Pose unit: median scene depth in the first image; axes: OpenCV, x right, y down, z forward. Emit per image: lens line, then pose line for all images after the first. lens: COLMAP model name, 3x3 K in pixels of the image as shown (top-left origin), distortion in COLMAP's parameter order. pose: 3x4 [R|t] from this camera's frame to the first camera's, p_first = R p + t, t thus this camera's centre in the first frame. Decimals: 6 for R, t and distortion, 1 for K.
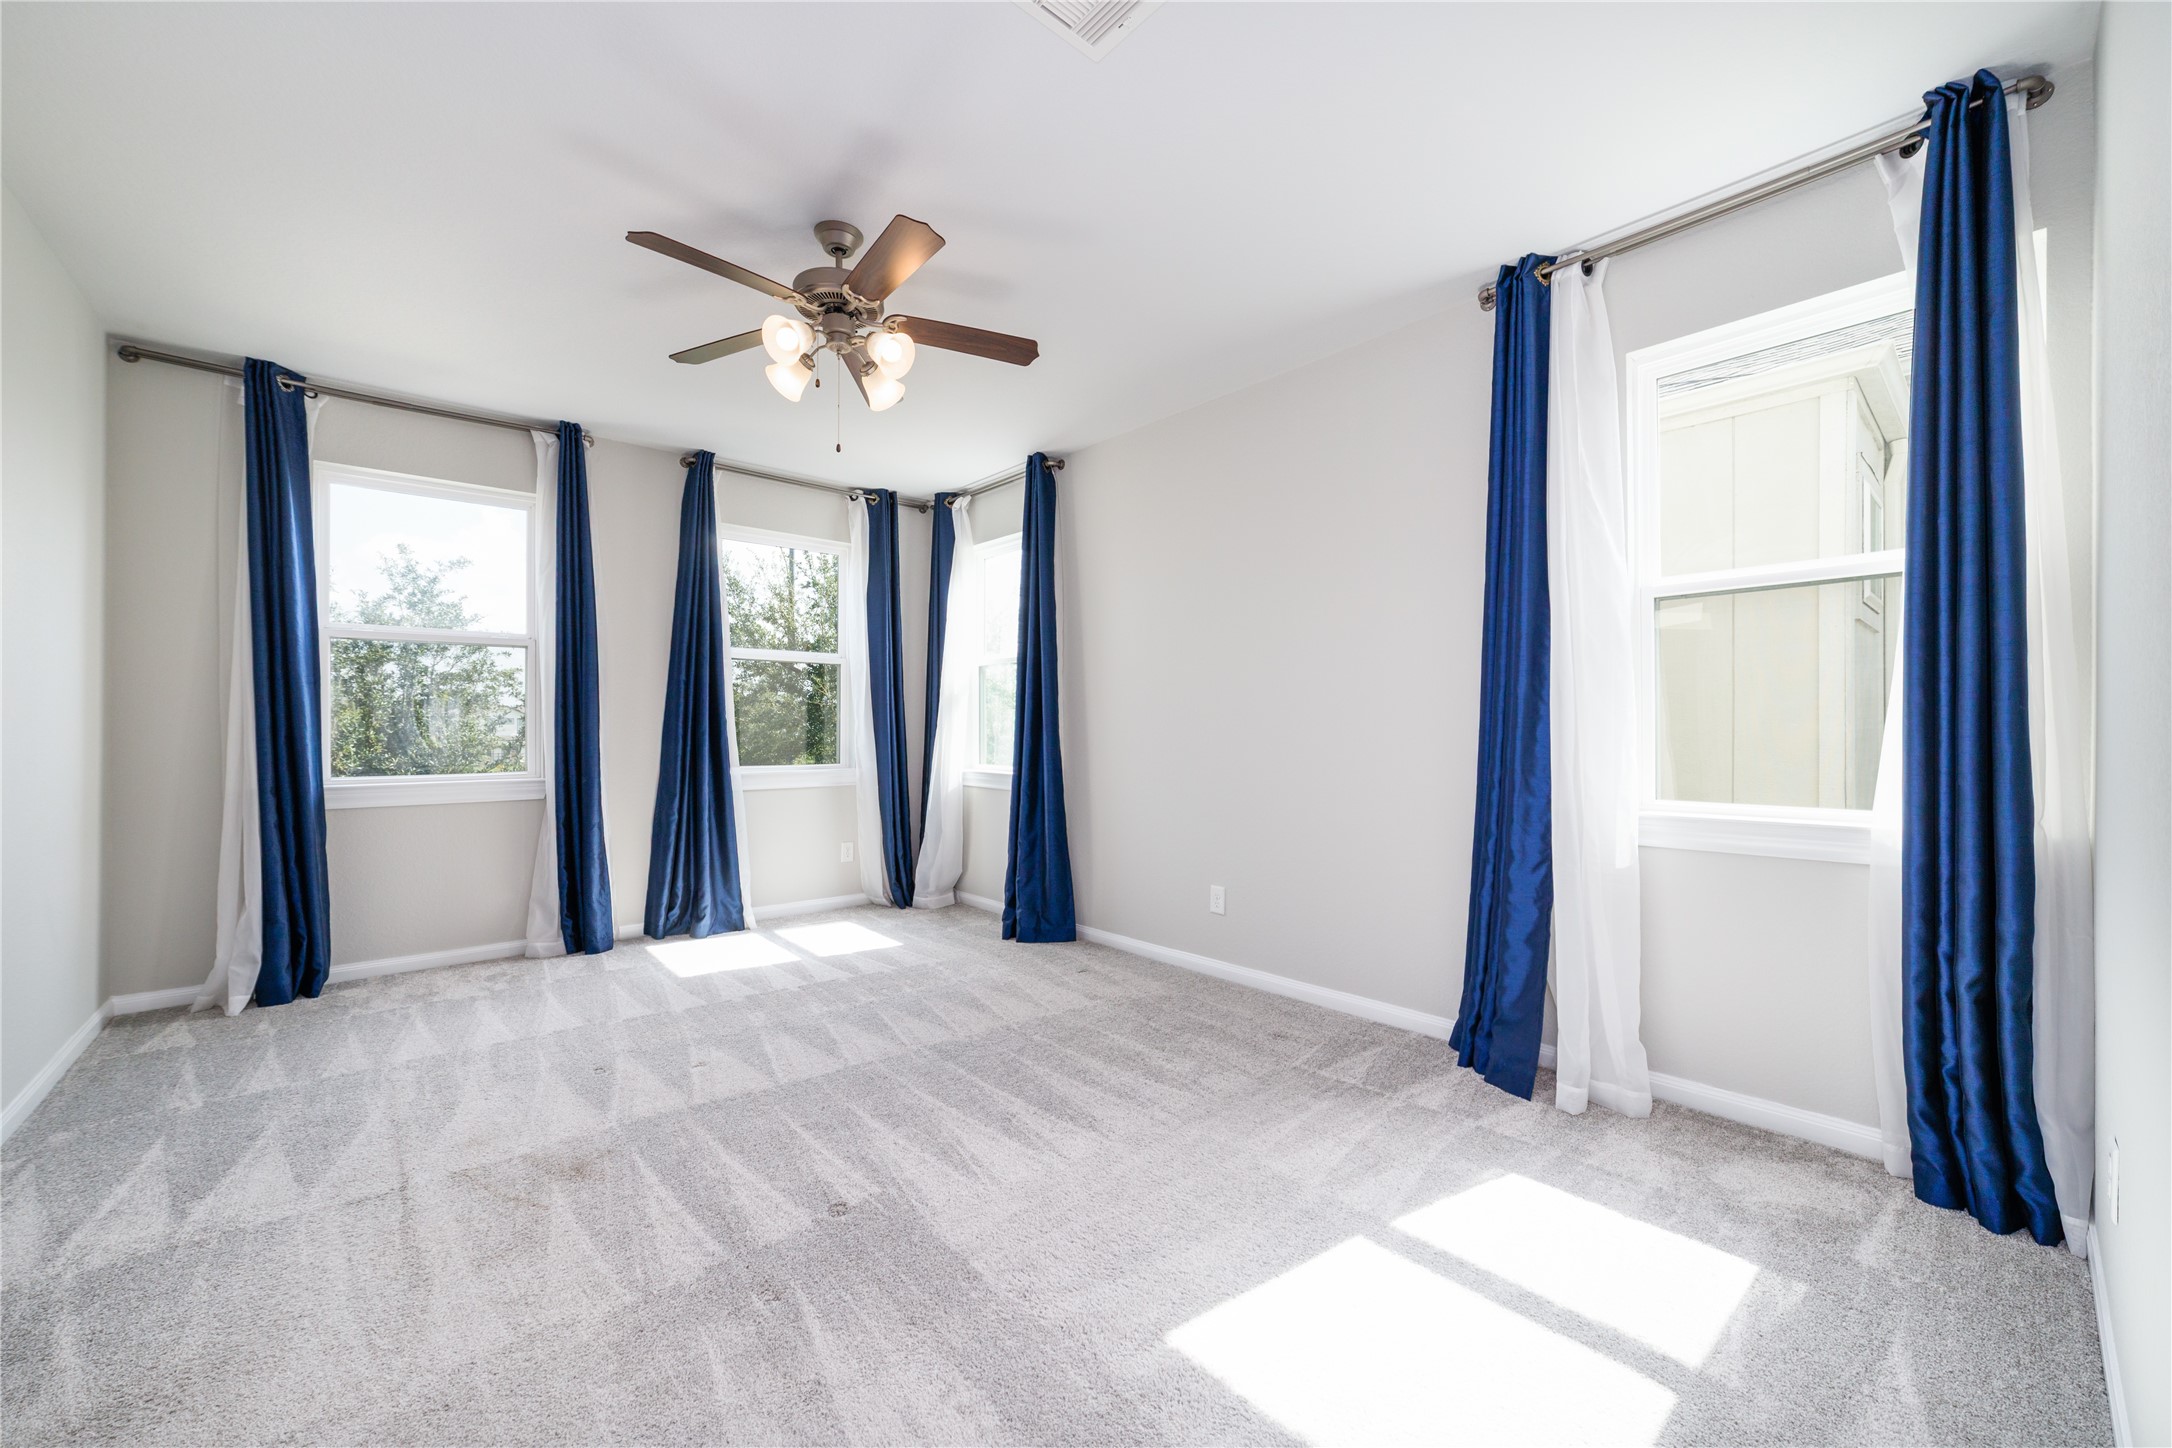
lens RADIAL K [[832.7, 0, 1082.2], [0, 832.7, 727.8], [0, 0, 1]] dist [-0.025294, 0.008352]
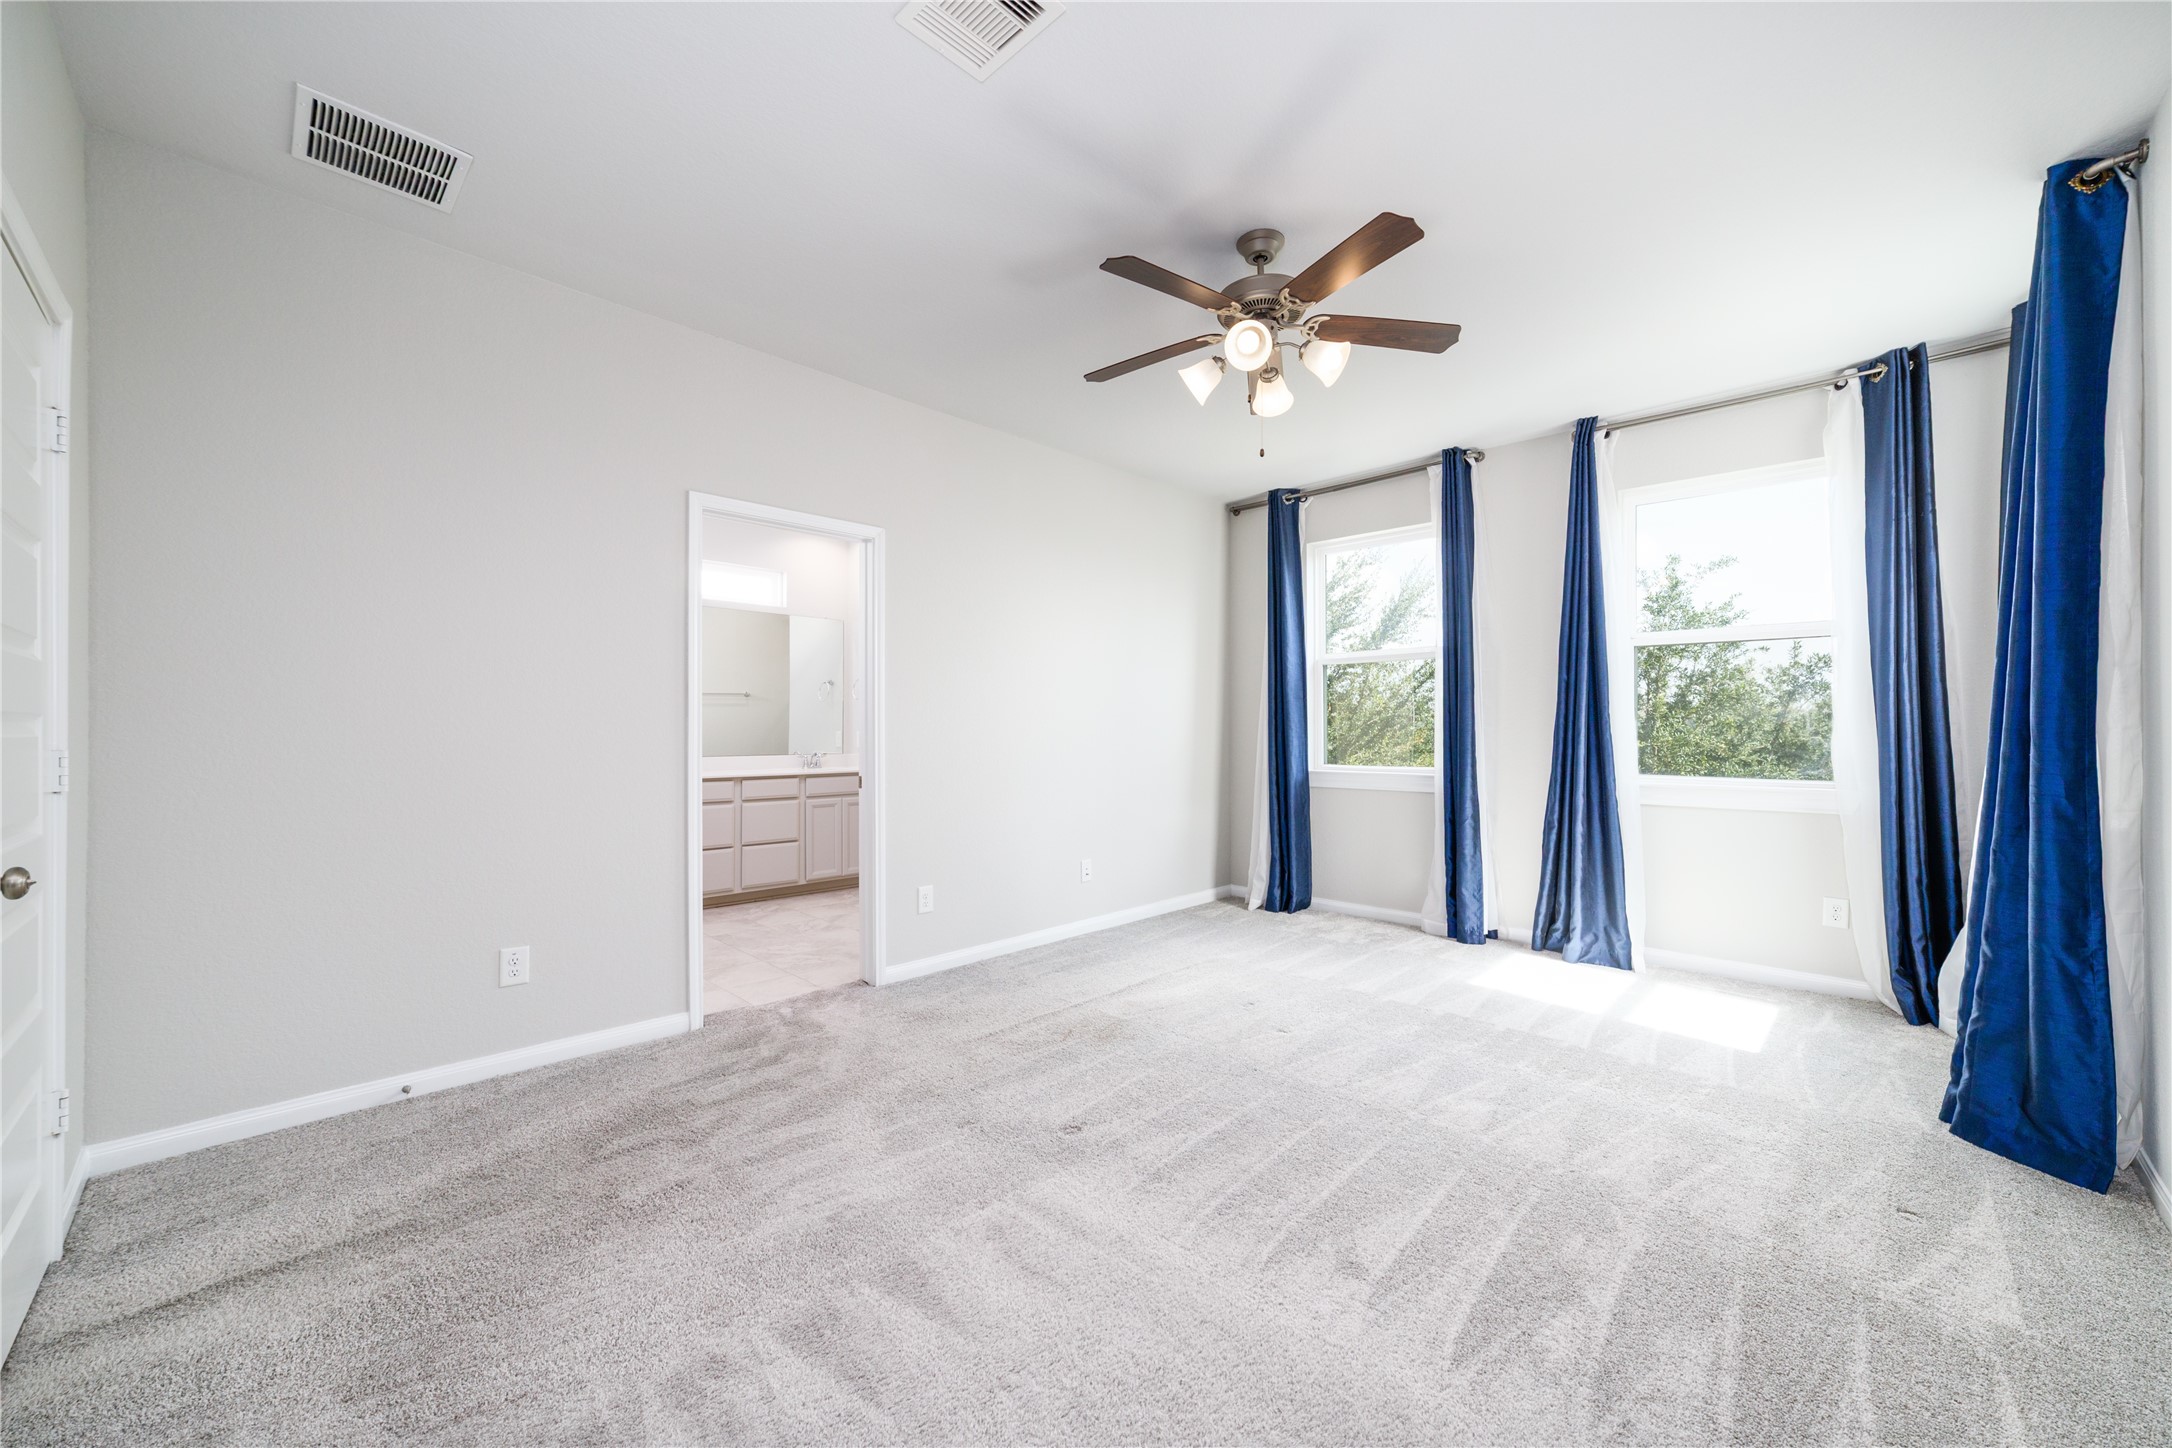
lens RADIAL K [[832.7, 0, 1082.2], [0, 832.7, 727.8], [0, 0, 1]] dist [-0.025294, 0.008352]
pose [[0.074679, -0.003866, -0.997200, 0.449575], [-0.000077, 0.999992, -0.003882, 0.002345], [0.997208, 0.000367, 0.074678, 0.456380]]
